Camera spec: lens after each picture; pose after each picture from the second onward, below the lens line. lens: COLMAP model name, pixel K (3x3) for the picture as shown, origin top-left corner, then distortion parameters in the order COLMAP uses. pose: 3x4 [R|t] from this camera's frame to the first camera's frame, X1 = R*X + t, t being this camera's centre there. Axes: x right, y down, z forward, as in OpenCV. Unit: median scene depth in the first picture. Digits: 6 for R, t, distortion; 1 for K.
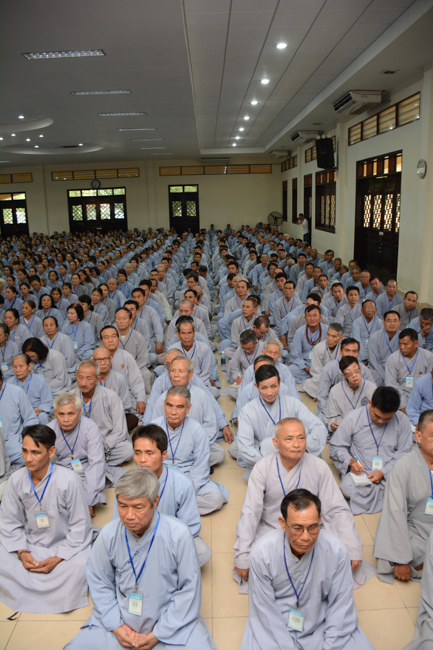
lens RADIAL K [[523.7, 0, 213.7], [0, 523.7, 323.9], [0, 0, 1]] dist [-0.073331, 0.021432]
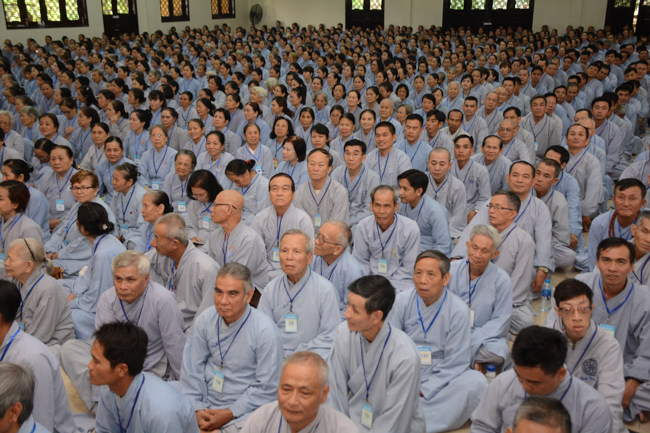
lens RADIAL K [[856.9, 0, 323.5], [0, 856.9, 216.9], [0, 0, 1]] dist [0.009960, 0.000000]
pose [[0.893642, 0.142151, -0.425672, 0.248569], [-0.124763, 0.989811, 0.068619, -0.015025], [0.431089, -0.008213, 0.902272, 0.025930]]
